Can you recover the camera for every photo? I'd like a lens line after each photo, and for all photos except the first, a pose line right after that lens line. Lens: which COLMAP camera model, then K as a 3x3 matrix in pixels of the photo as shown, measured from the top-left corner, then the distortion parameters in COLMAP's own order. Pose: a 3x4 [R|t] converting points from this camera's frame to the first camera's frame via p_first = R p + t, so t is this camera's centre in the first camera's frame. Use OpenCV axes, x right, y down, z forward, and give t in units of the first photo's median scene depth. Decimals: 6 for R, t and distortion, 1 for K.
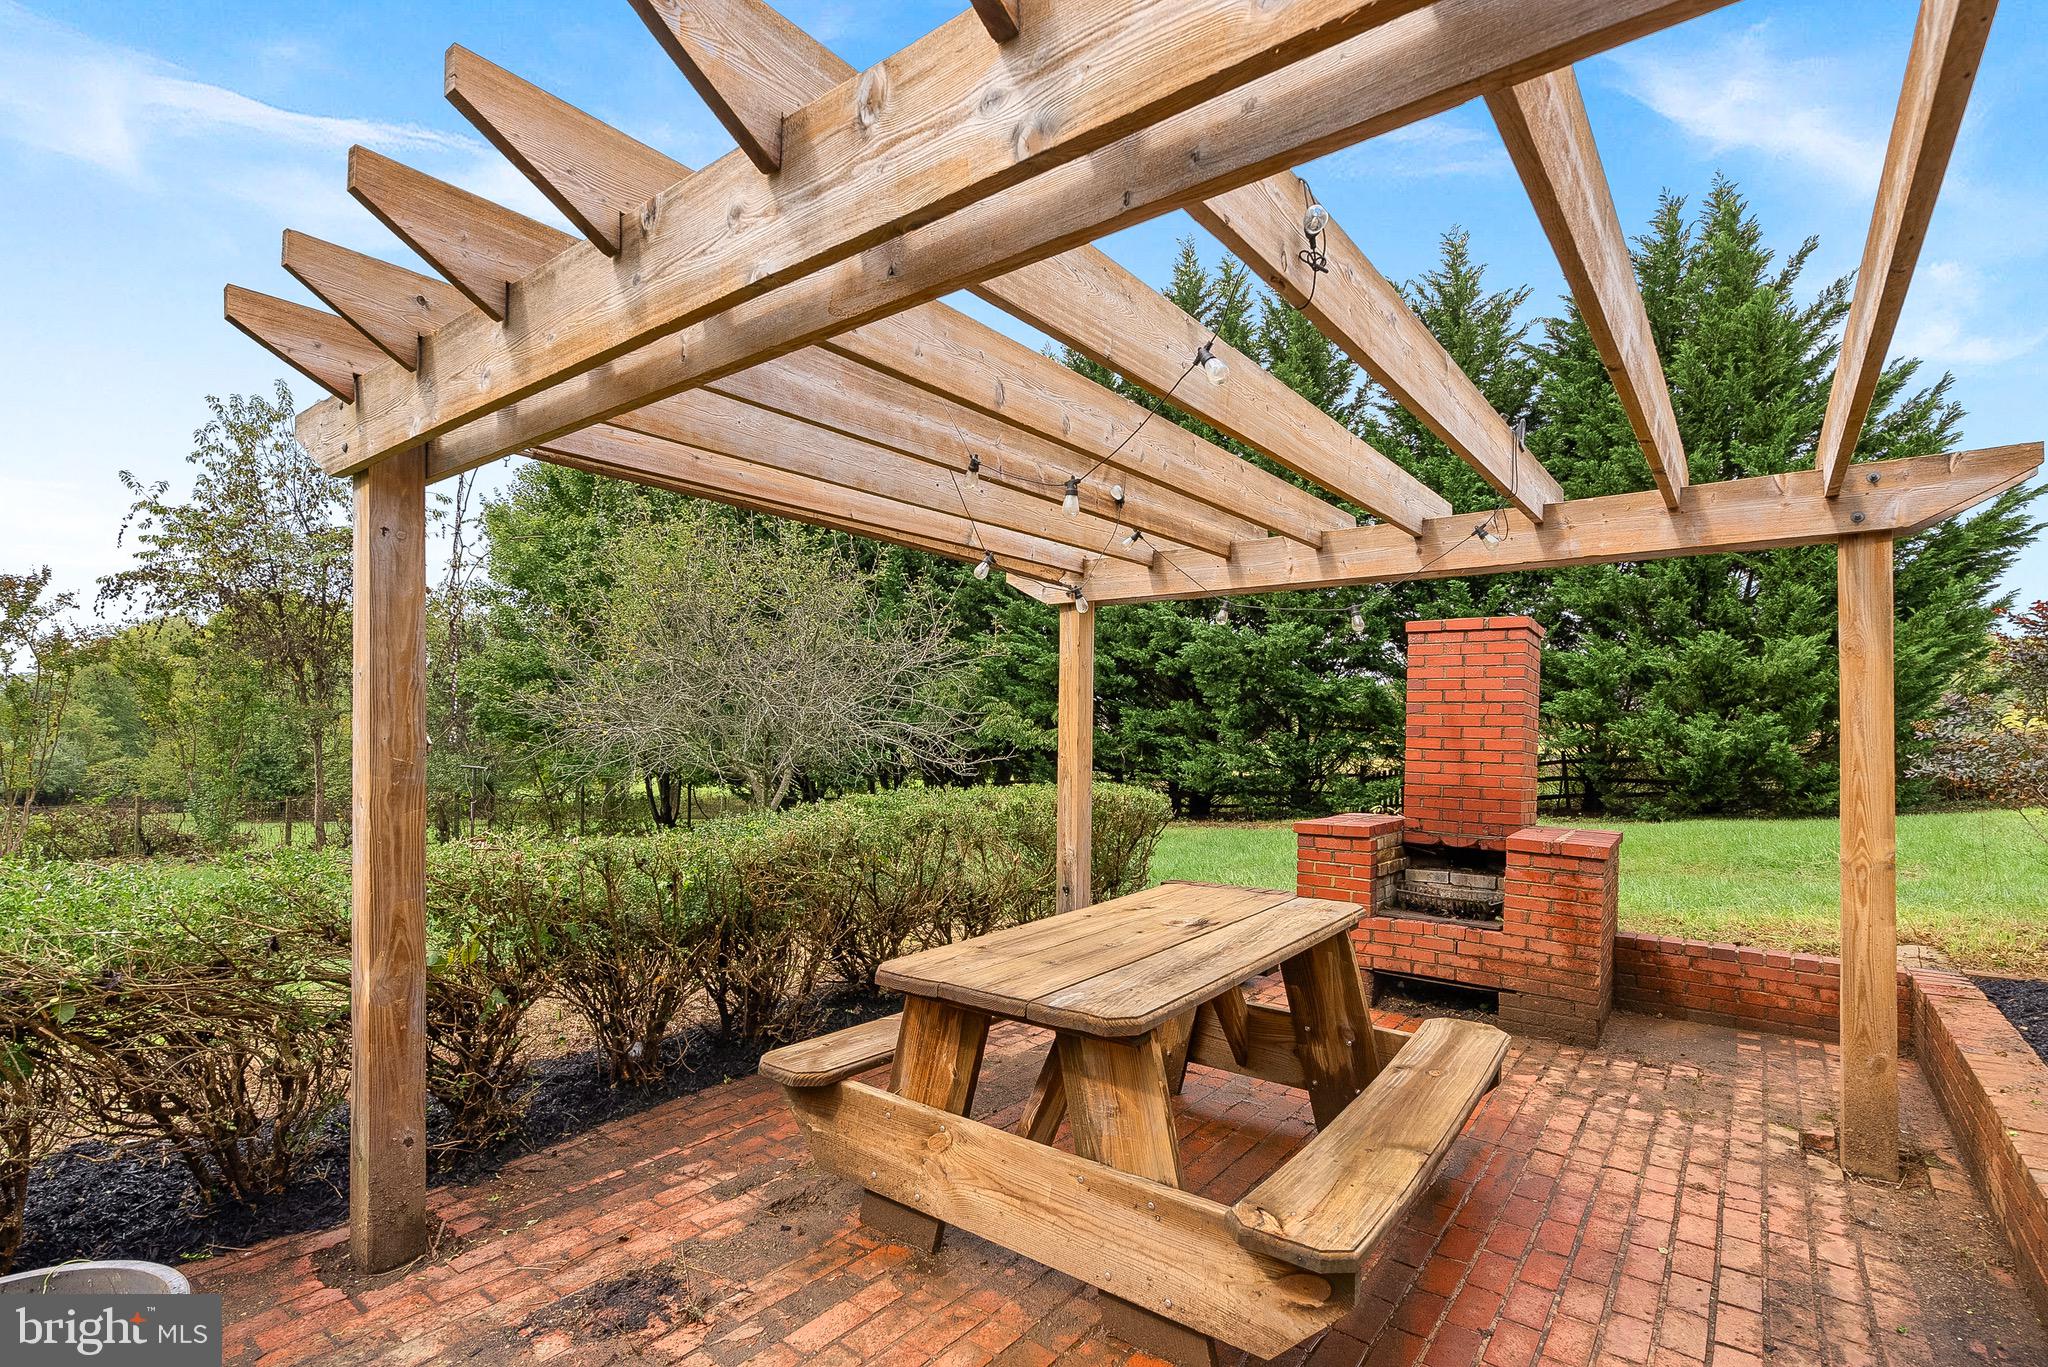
lens RADIAL K [[952.9, 0, 987.7], [0, 952.9, 706.2], [0, 0, 1]] dist [-0.000244, 0.000311]
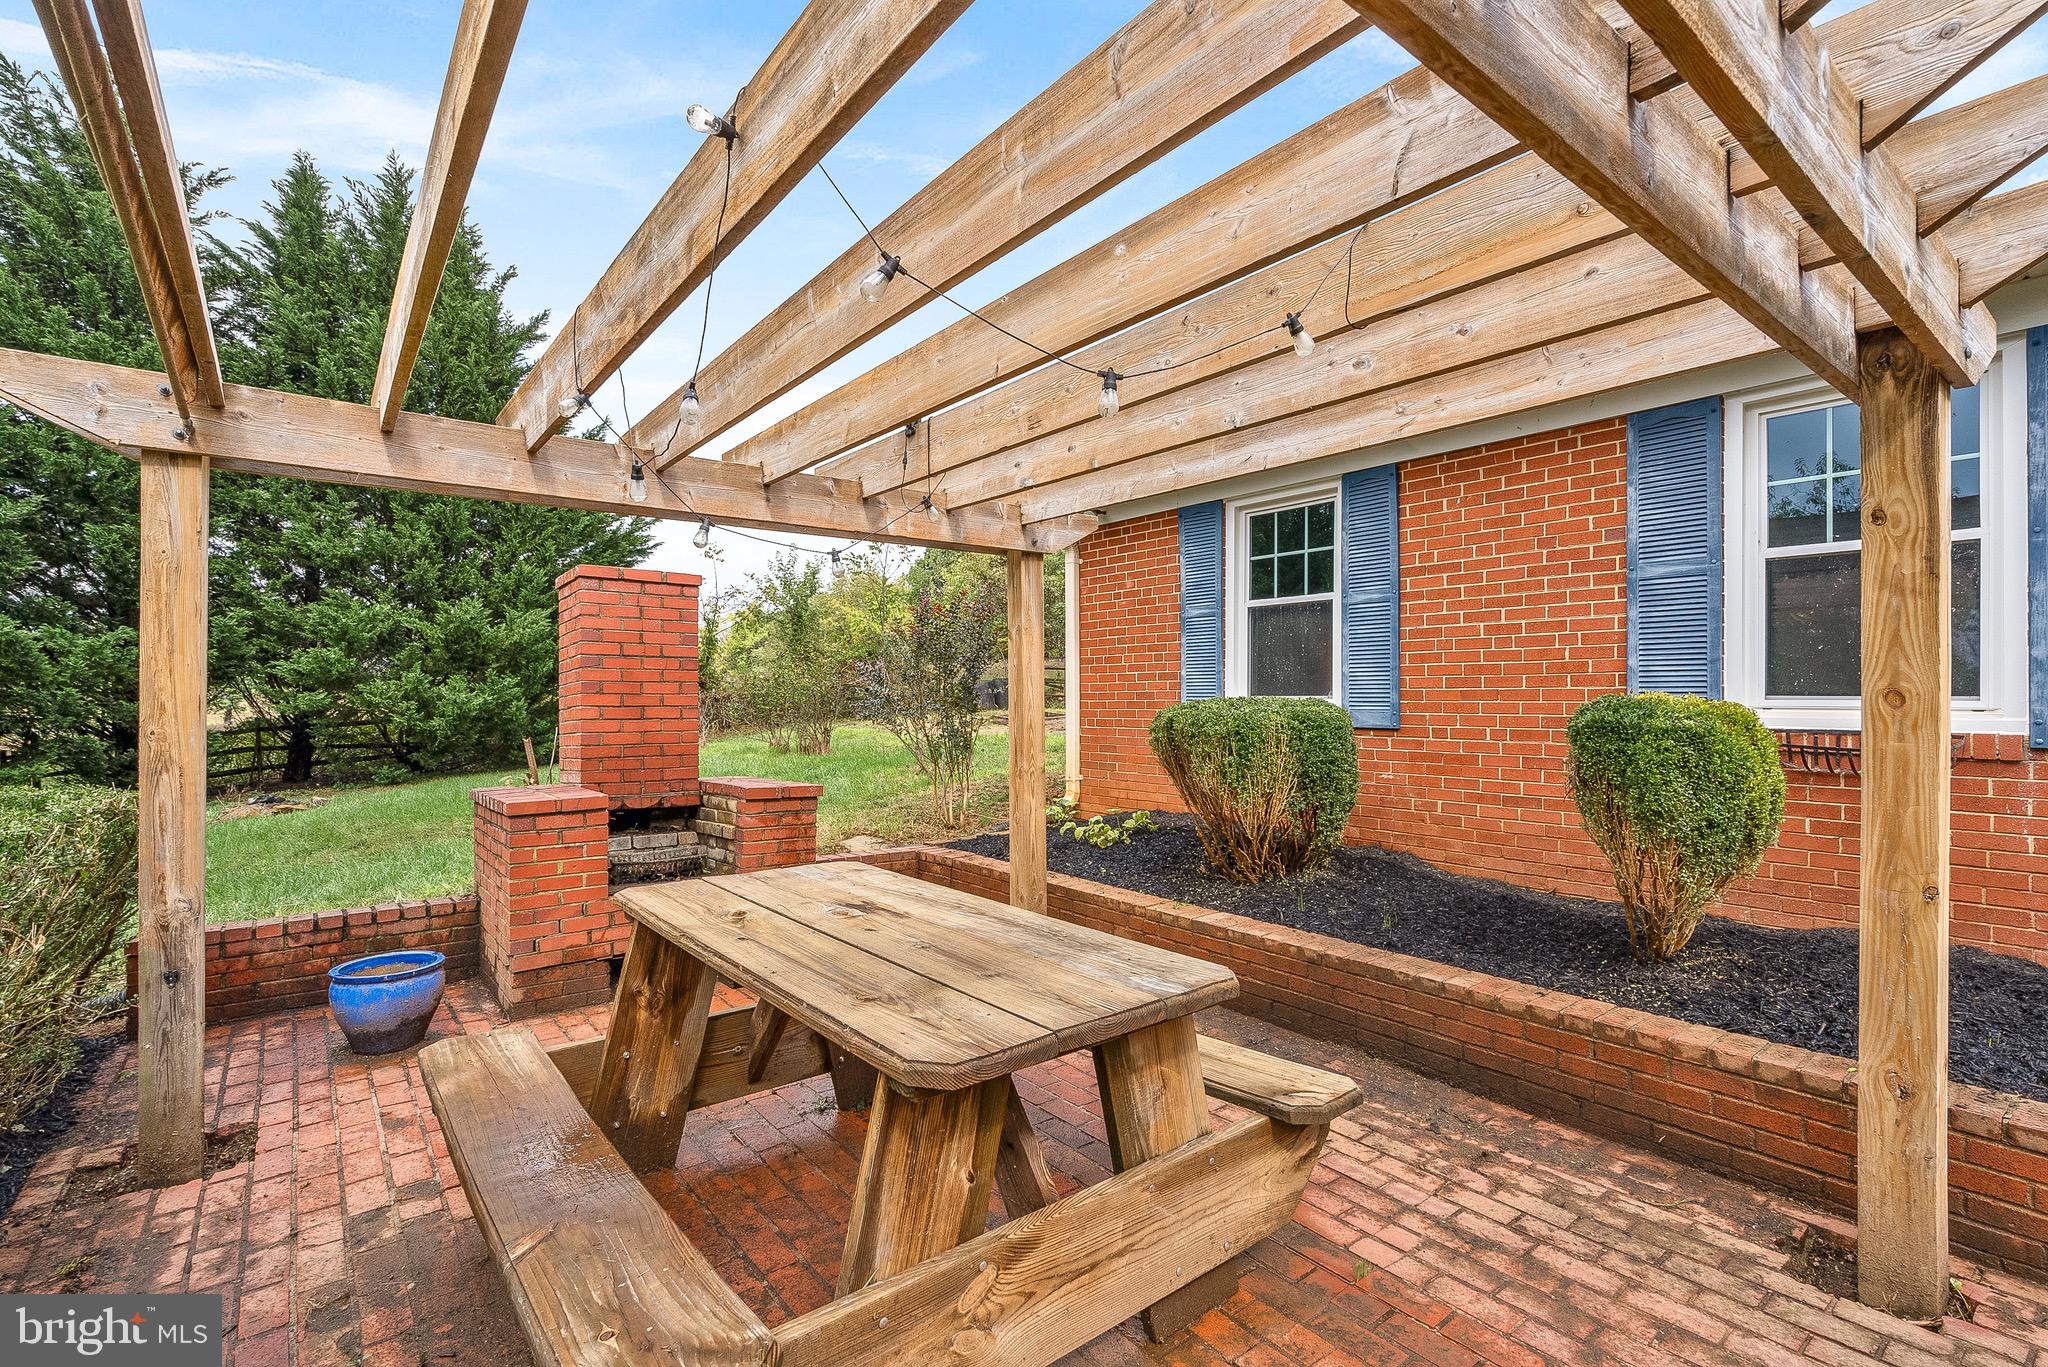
lens RADIAL K [[942.8, 0, 1047.6], [0, 942.8, 670.1], [0, 0, 1]] dist [-0.001550, 0.000761]
pose [[0.224557, 0.018085, 0.974293, -0.330099], [-0.016129, 0.999760, -0.014840, 0.016951], [-0.974327, -0.012382, 0.224795, 0.389565]]
